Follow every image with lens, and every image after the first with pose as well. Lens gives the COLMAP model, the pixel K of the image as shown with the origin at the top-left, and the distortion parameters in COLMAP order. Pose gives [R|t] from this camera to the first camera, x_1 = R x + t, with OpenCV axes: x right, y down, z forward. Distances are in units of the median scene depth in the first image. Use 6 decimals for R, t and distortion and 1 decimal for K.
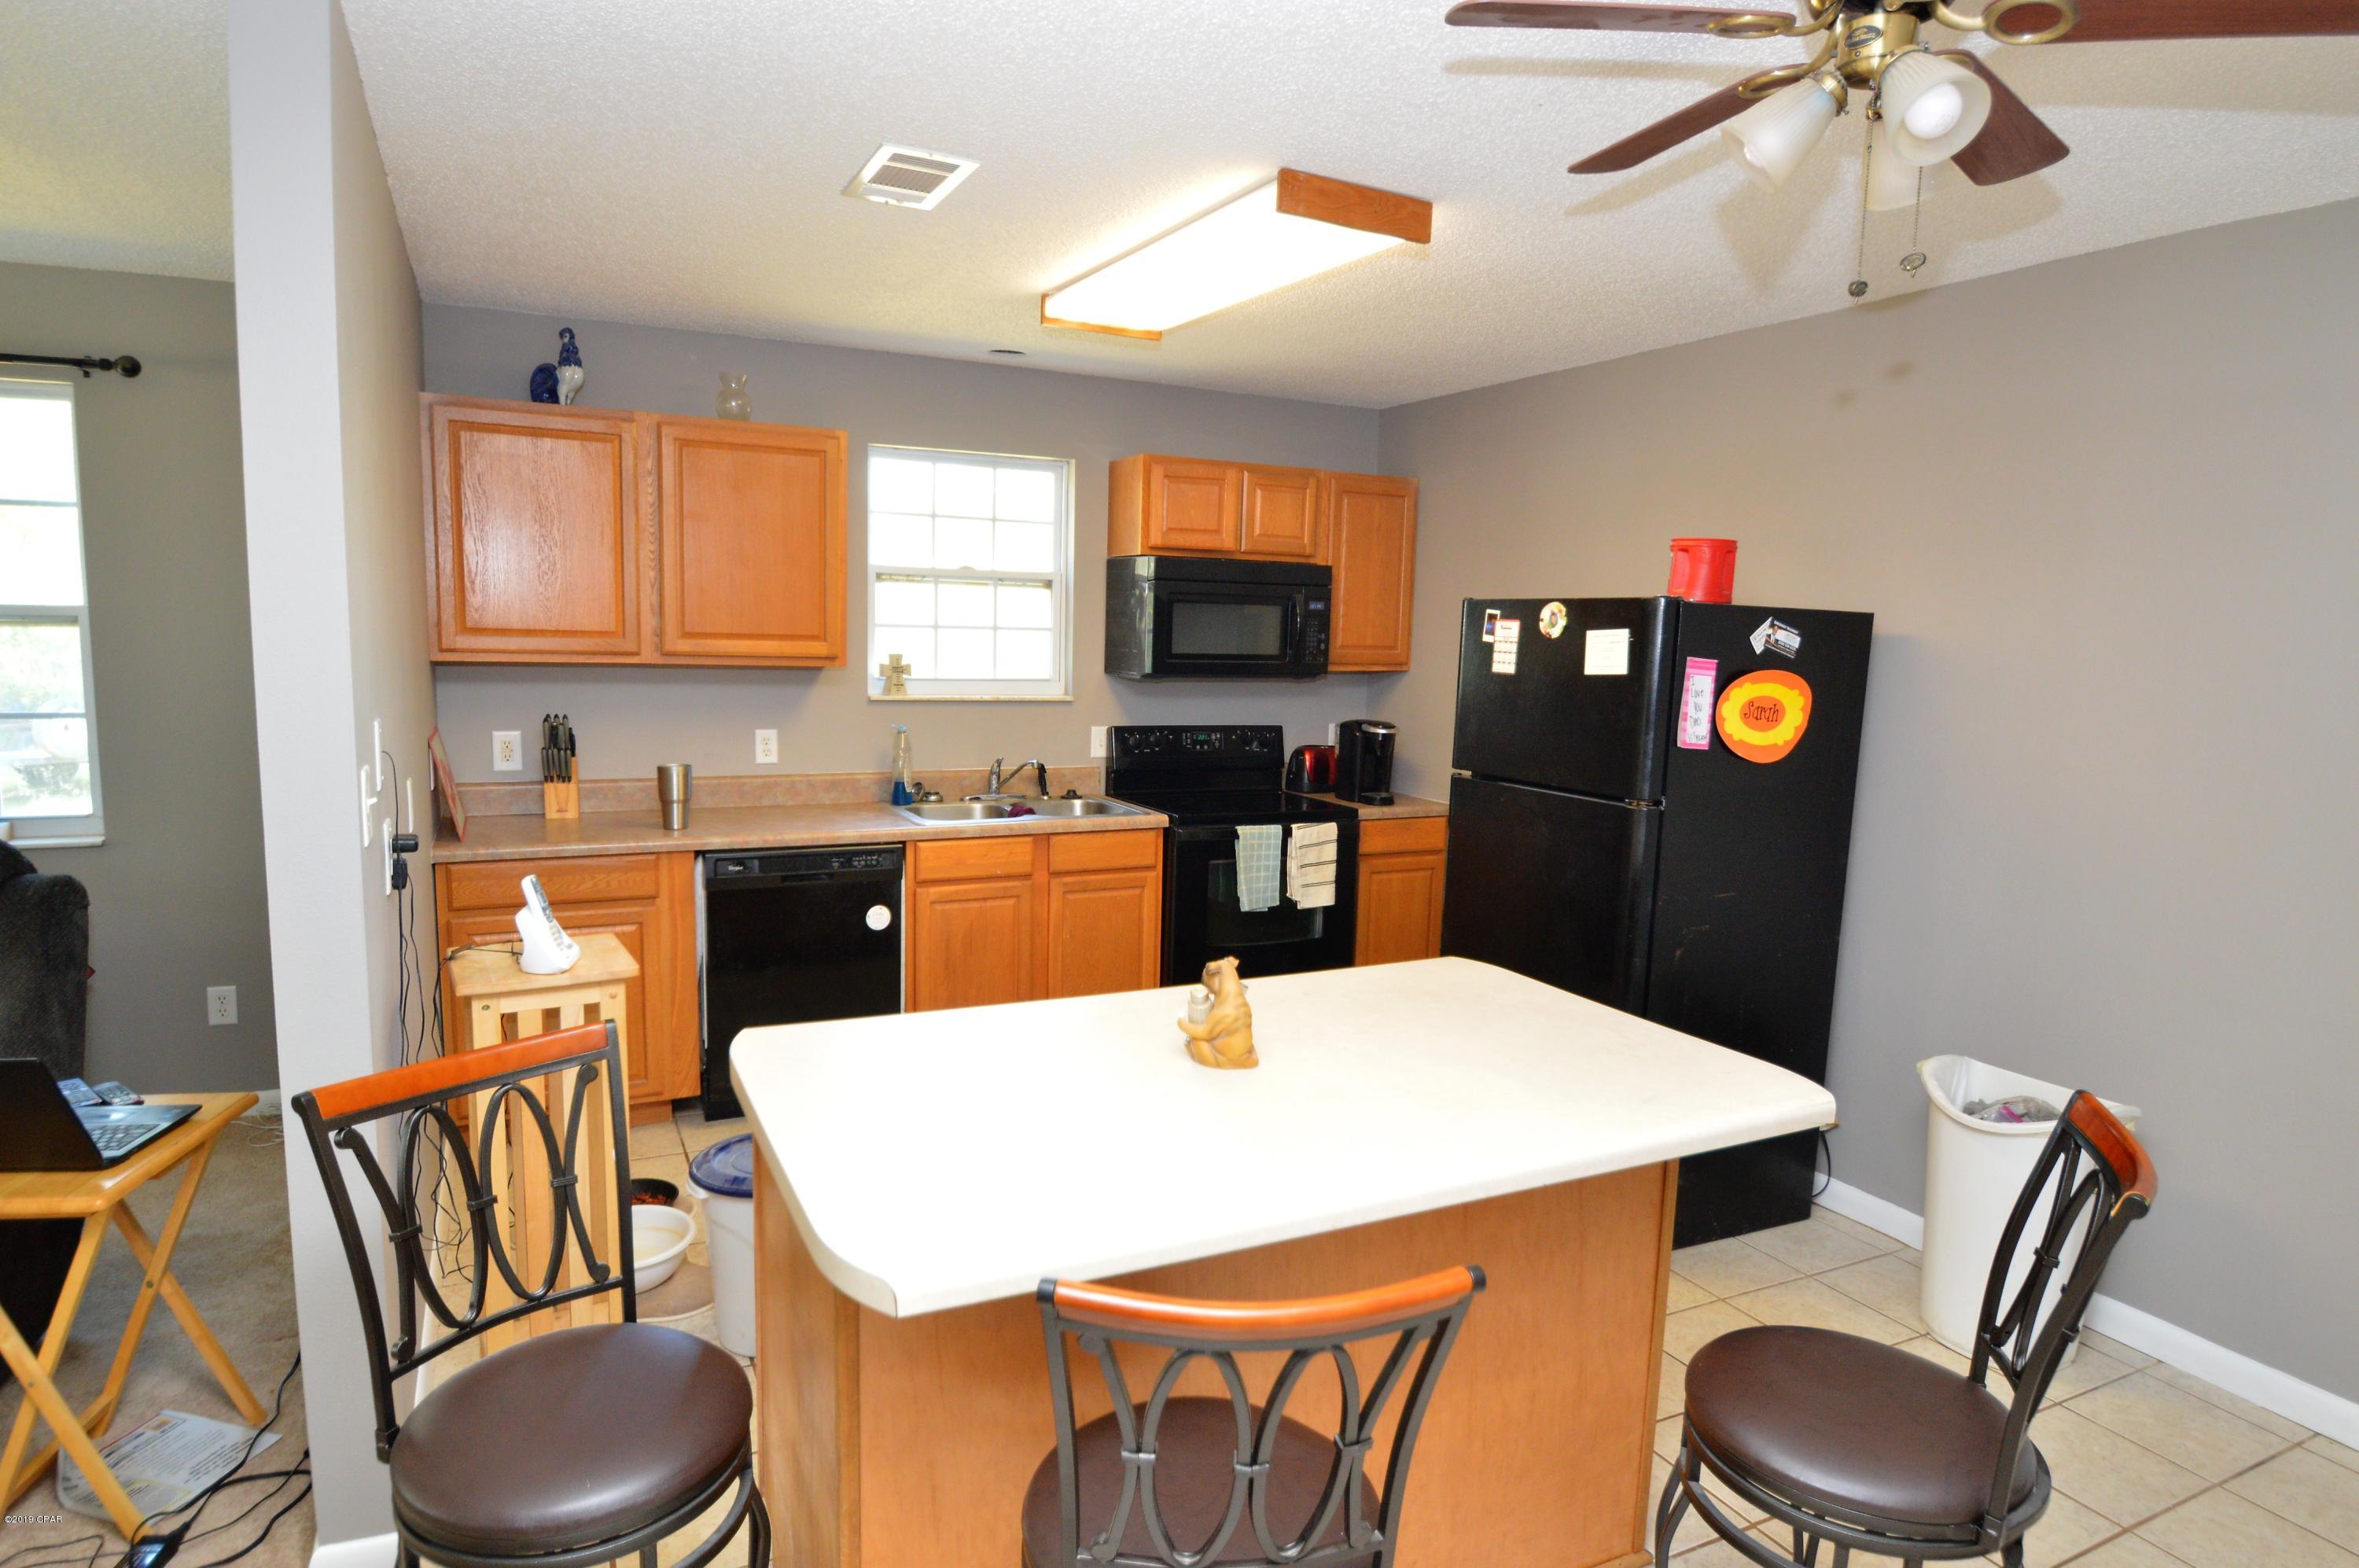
lens RADIAL K [[1322.7, 0, 1166.8], [0, 1322.7, 792.5], [0, 0, 1]] dist [-0.018969, -0.002579]
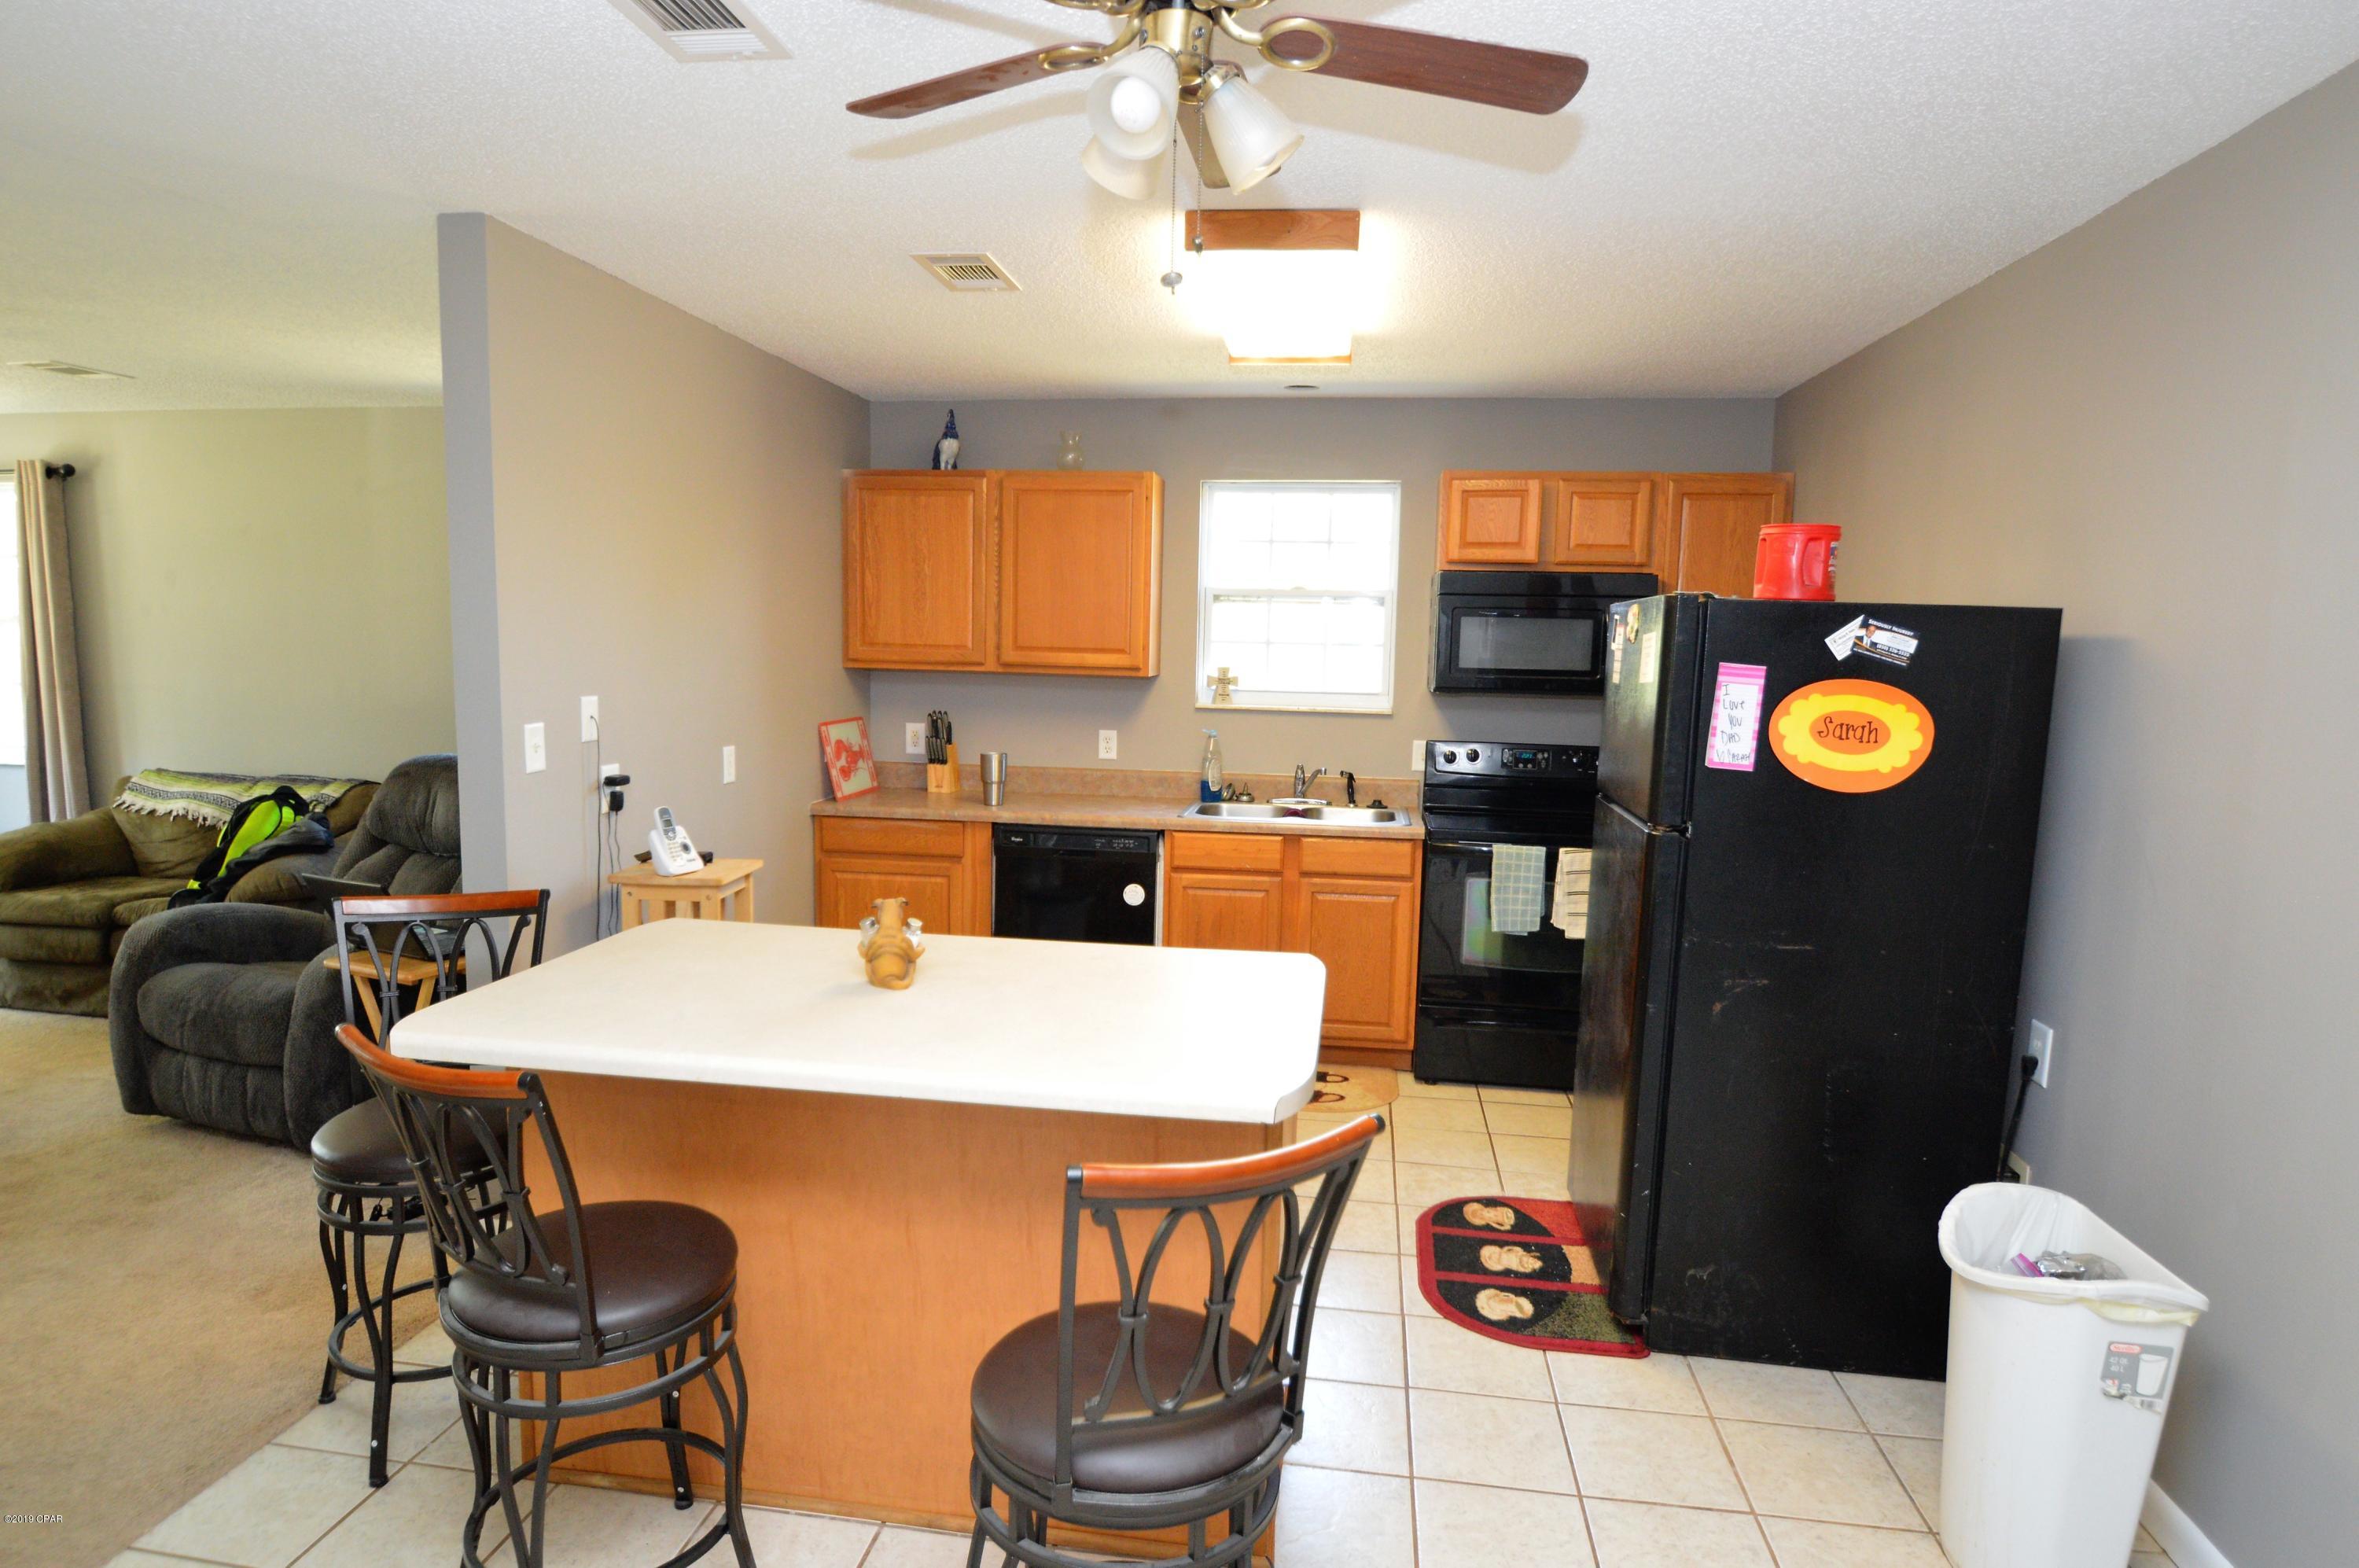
lens RADIAL K [[1322.7, 0, 1166.8], [0, 1322.7, 792.5], [0, 0, 1]] dist [-0.018969, -0.002579]
pose [[0.824030, 0.056413, -0.563731, 0.438520], [-0.069561, 0.997576, -0.001852, 0.006636], [0.562260, 0.040740, 0.825956, 0.065313]]
